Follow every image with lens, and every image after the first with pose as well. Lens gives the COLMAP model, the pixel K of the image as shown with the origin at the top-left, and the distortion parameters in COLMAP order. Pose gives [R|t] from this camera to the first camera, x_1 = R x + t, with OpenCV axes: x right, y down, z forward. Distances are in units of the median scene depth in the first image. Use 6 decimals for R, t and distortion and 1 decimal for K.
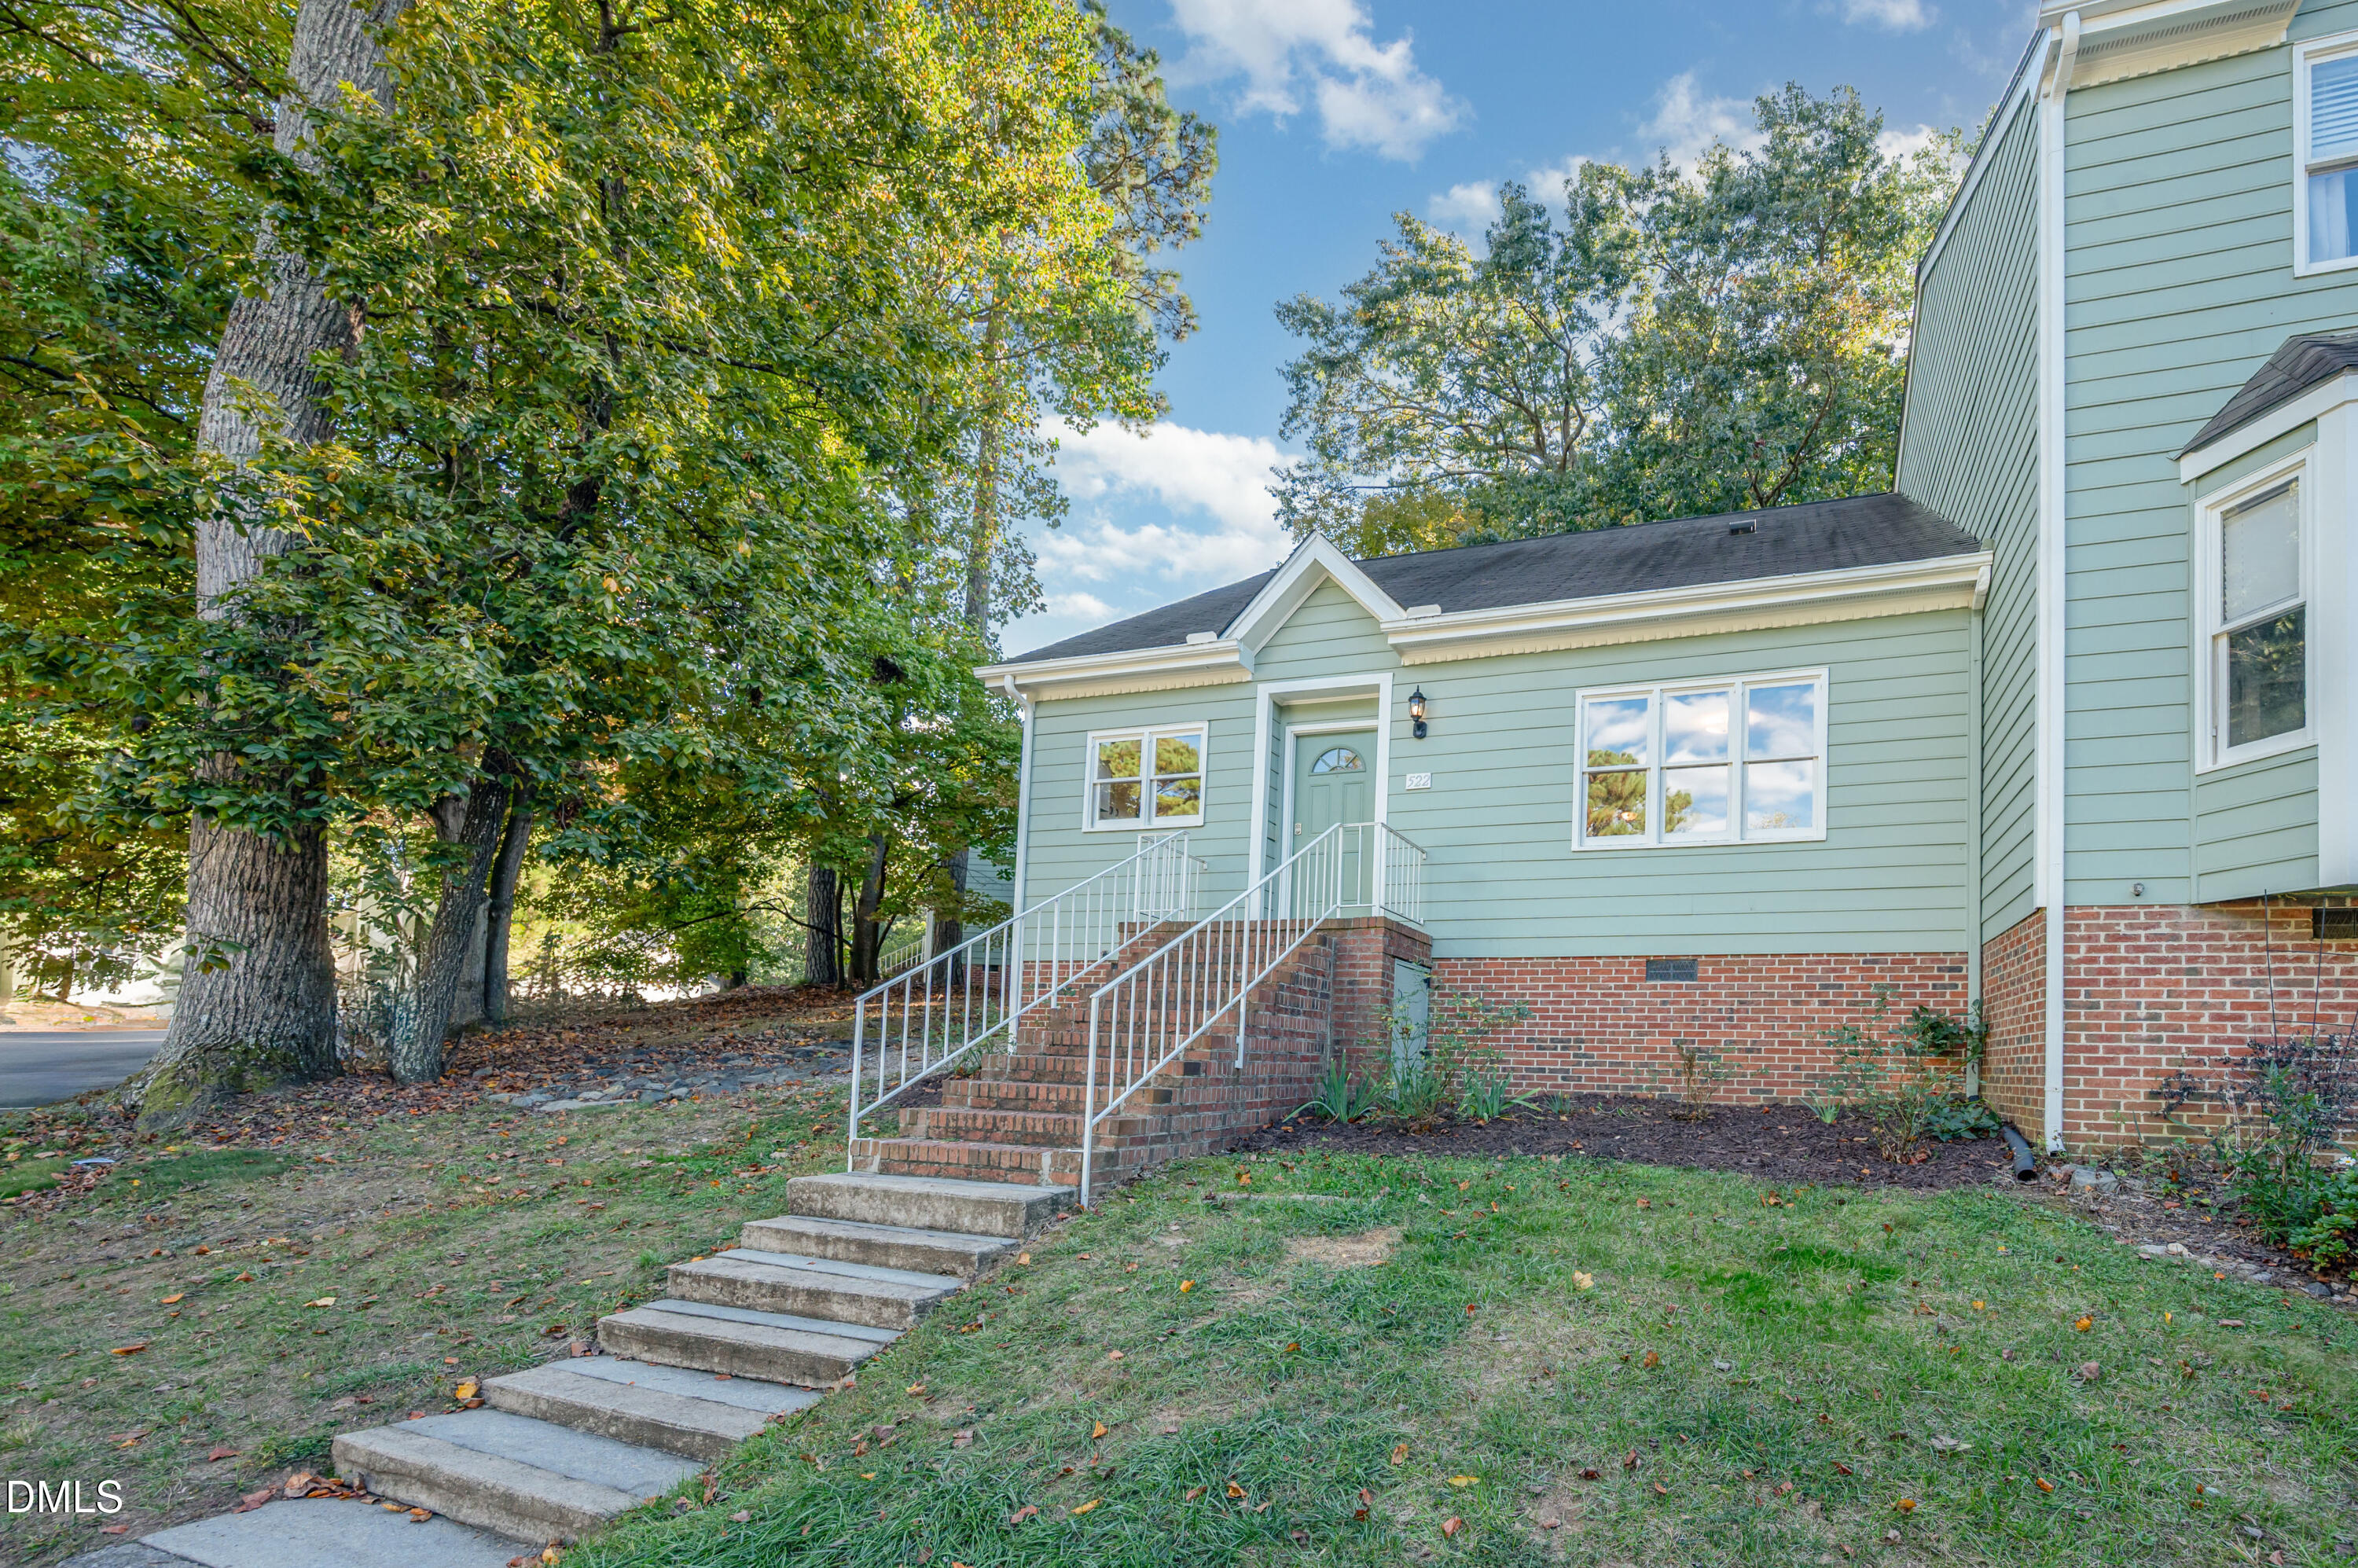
lens RADIAL K [[993.6, 0, 1178.6], [0, 993.6, 1095.7], [0, 0, 1]] dist [0.002562, -0.000844]
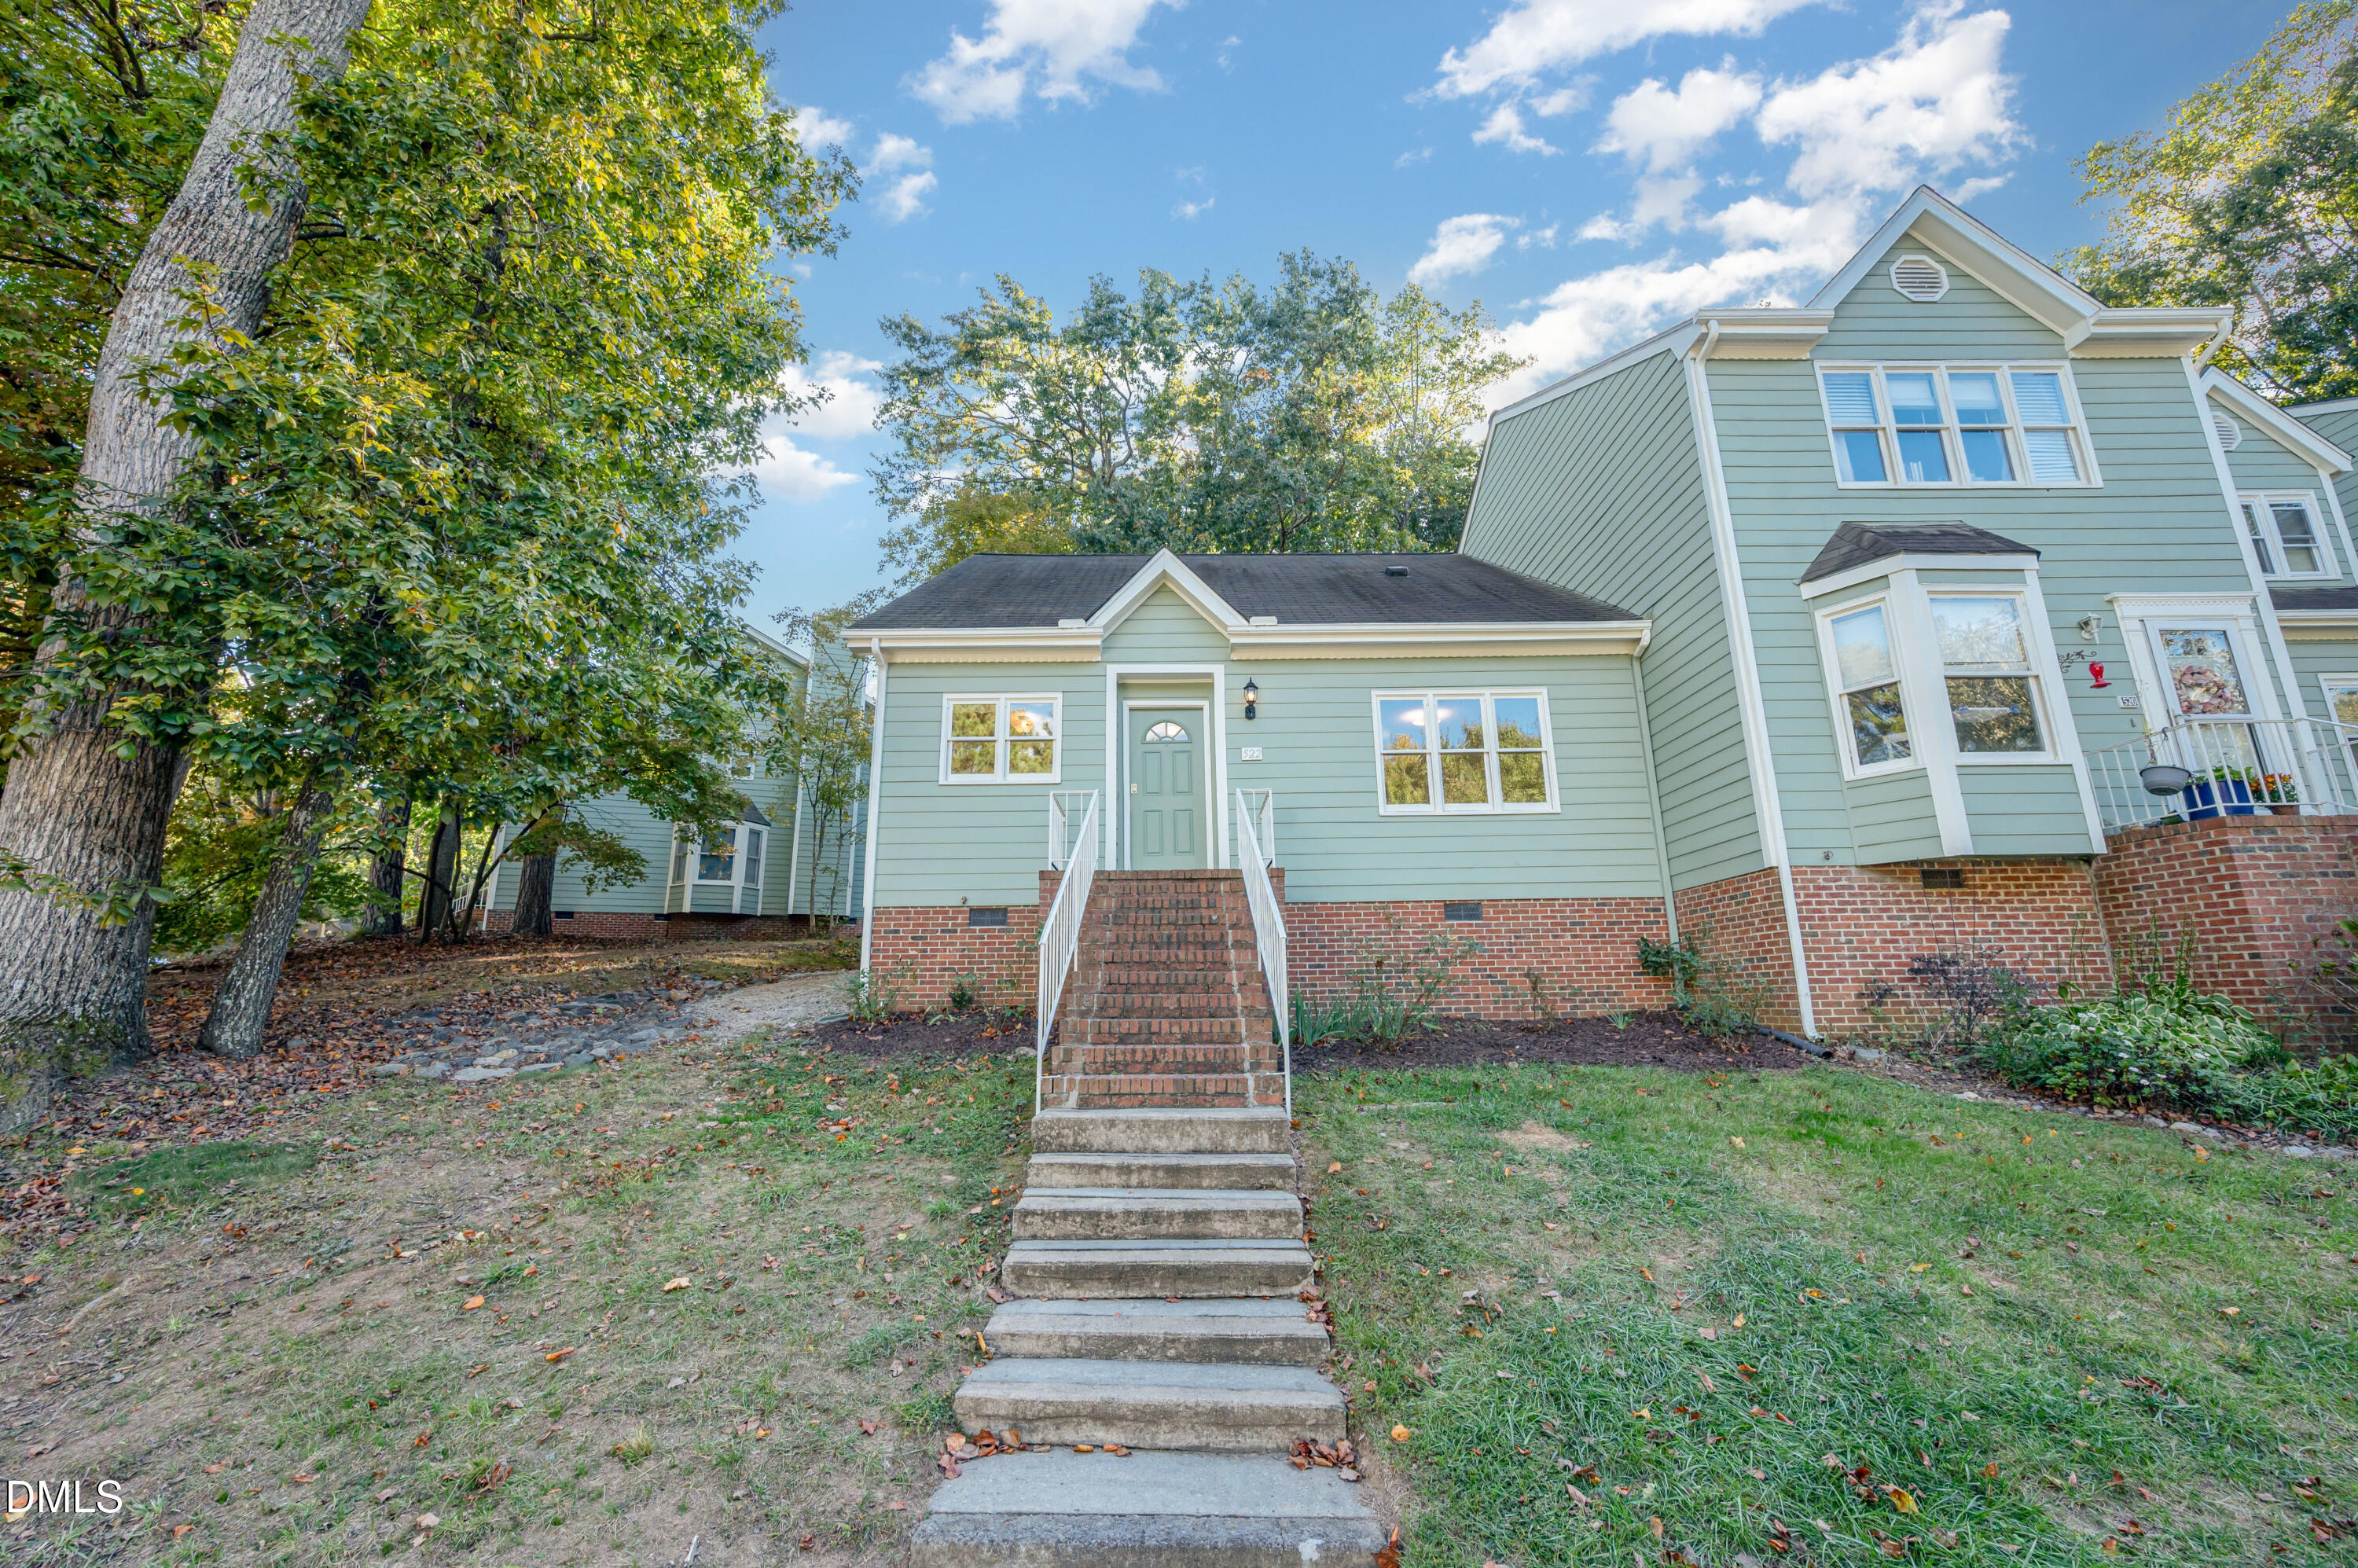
lens RADIAL K [[962.2, 0, 1170.5], [0, 962.2, 861.1], [0, 0, 1]] dist [0.001057, -0.000024]
pose [[0.947385, 0.010560, 0.319922, -0.358665], [0.047096, 0.983980, -0.171945, 0.000126], [-0.316613, 0.177966, 0.931711, -0.015314]]
